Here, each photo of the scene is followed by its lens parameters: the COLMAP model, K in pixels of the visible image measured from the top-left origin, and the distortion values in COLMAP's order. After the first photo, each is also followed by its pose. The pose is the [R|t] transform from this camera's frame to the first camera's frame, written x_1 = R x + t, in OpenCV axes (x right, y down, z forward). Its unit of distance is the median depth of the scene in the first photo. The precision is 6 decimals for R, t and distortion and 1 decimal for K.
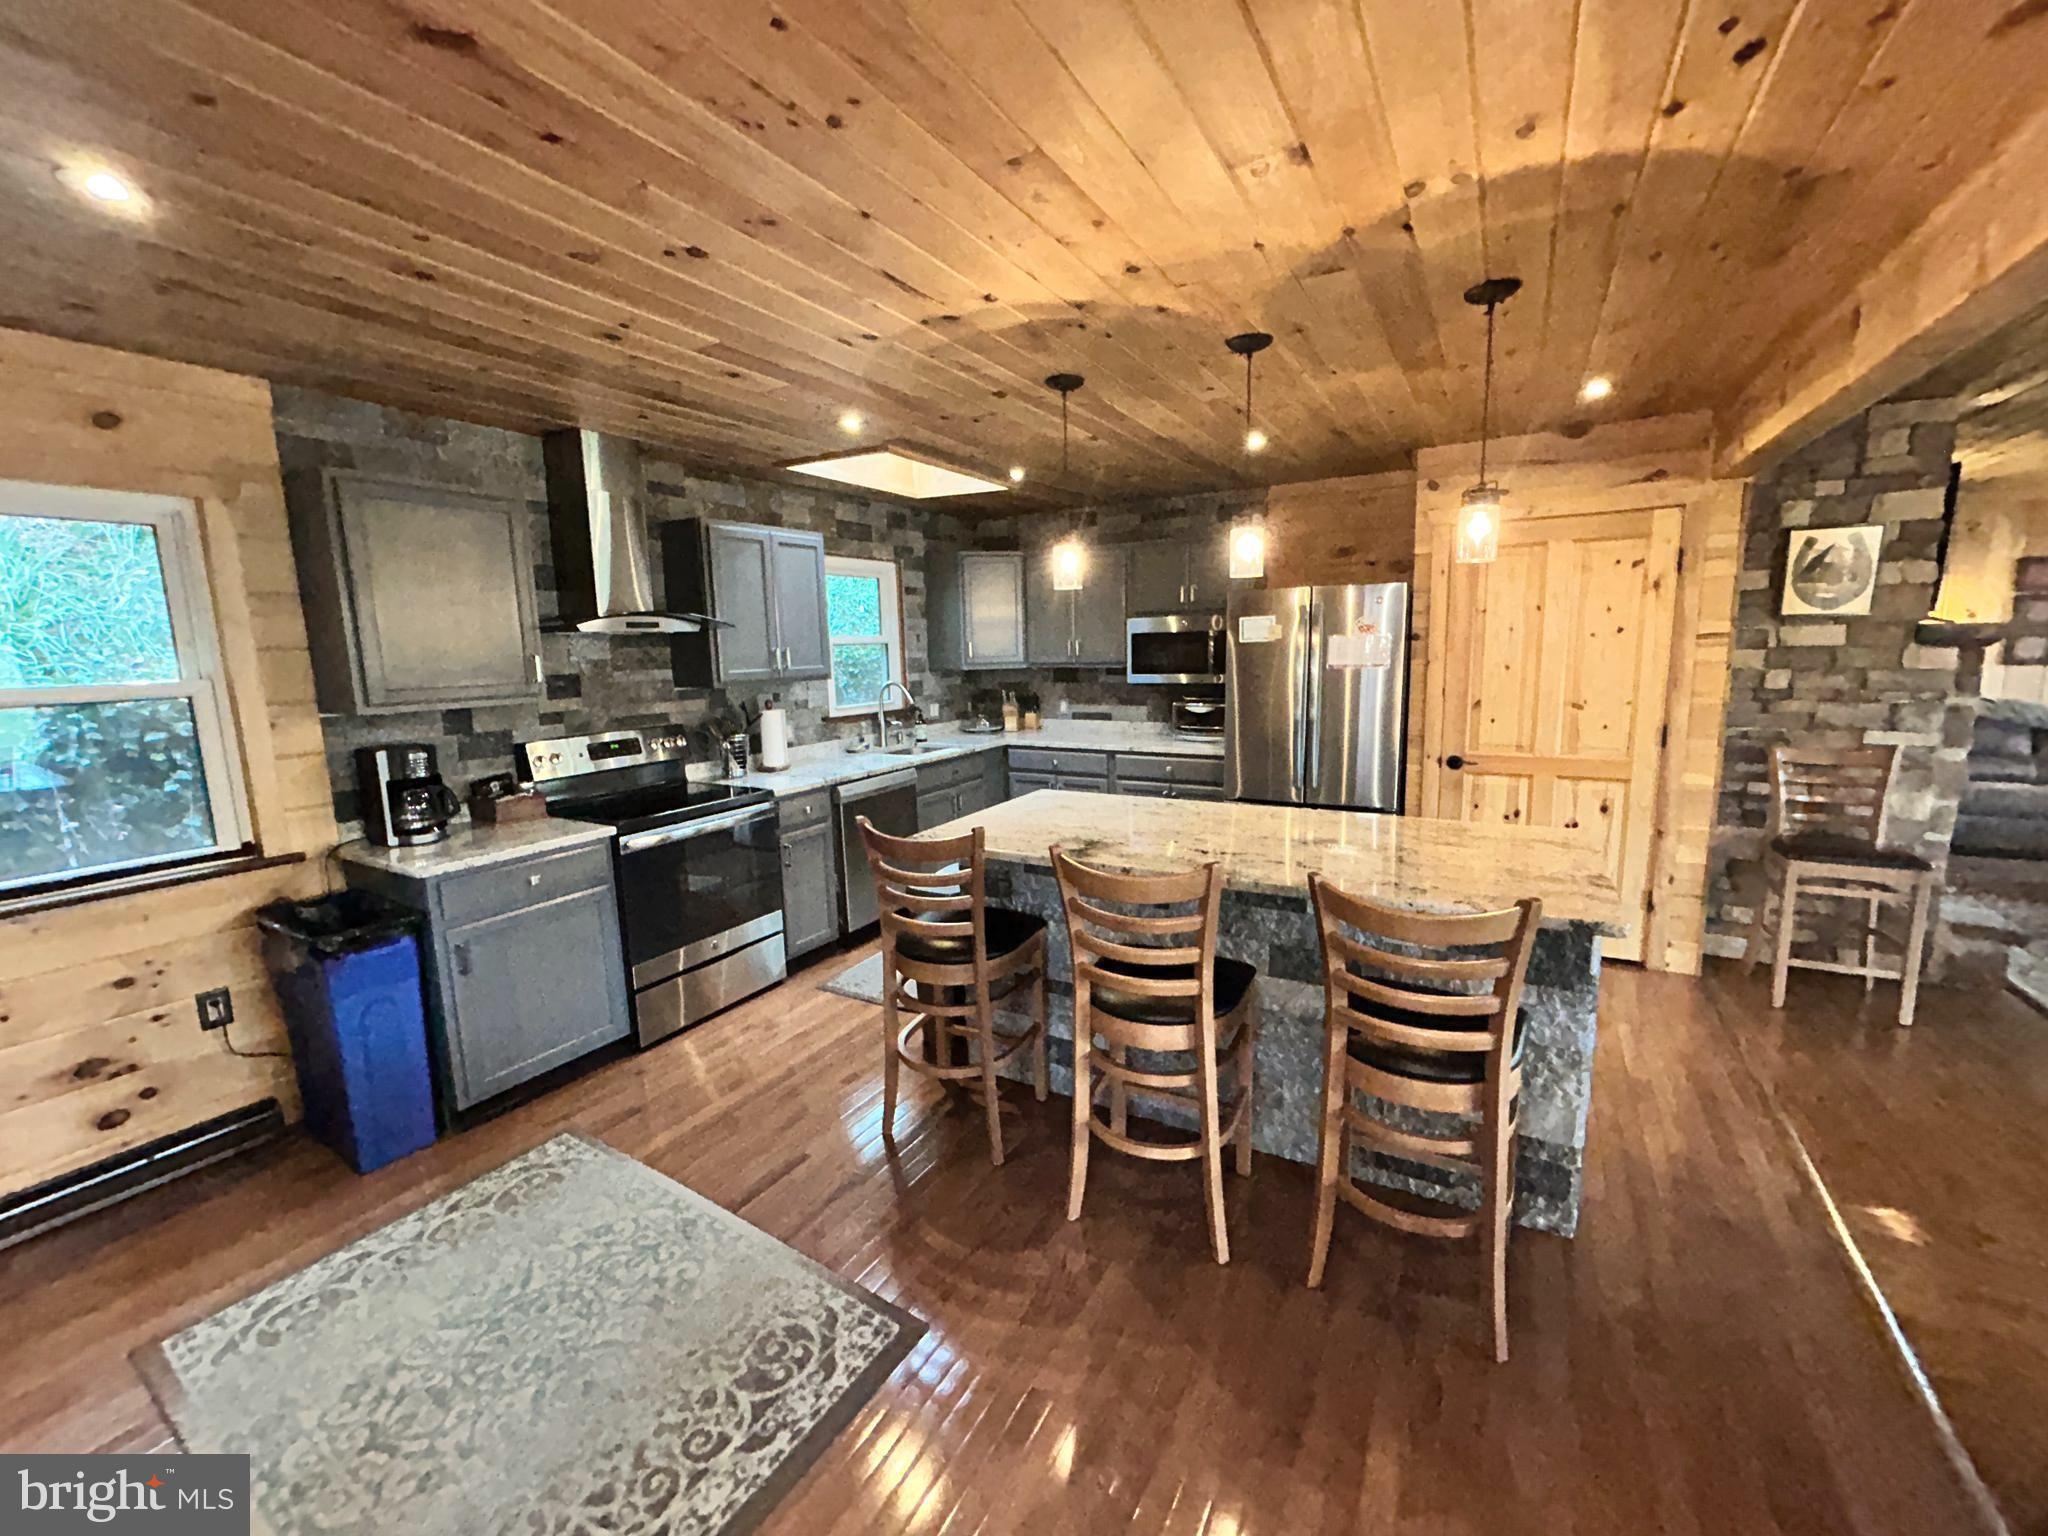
lens RADIAL K [[821.5, 0, 1020.3], [0, 821.5, 766.5], [0, 0, 1]] dist [-0.002401, 0.001478]
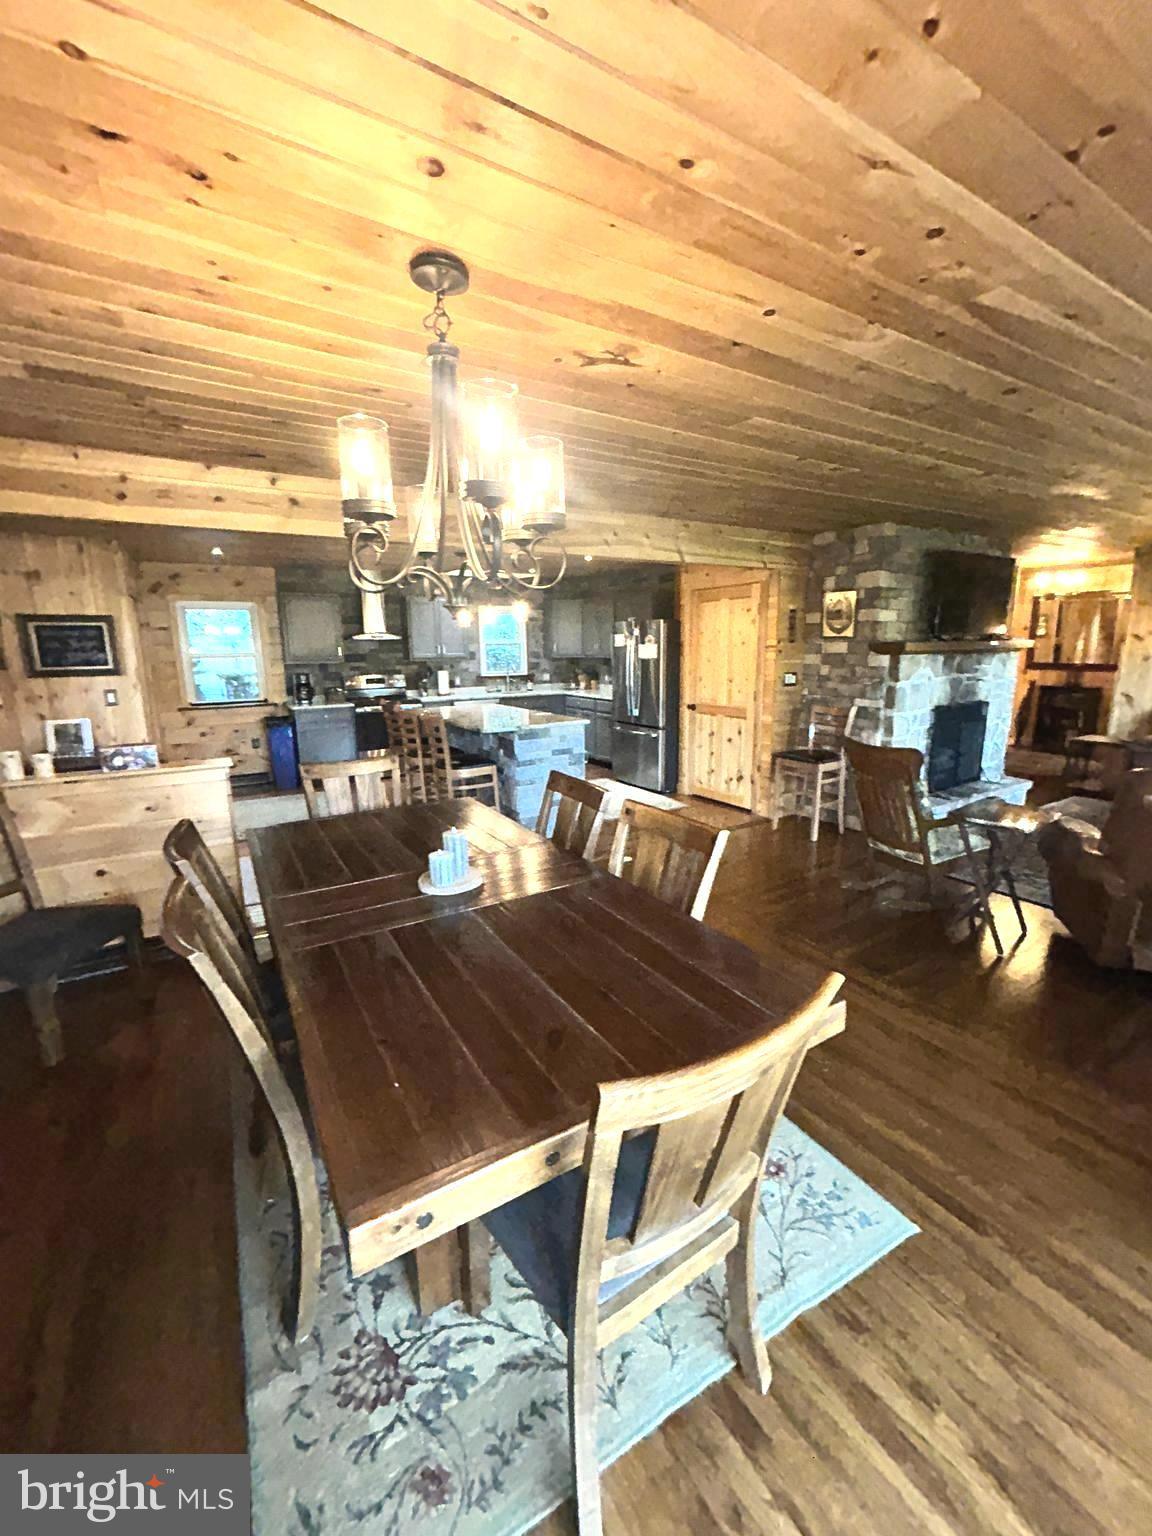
lens RADIAL K [[616.1, 0, 580.2], [0, 616.1, 765.8], [0, 0, 1]] dist [-0.002401, 0.001478]
pose [[0.884064, 0.103999, -0.455649, 1.142285], [-0.081278, 0.994283, 0.069243, 0.064969], [0.460245, -0.024181, 0.887462, -0.566849]]
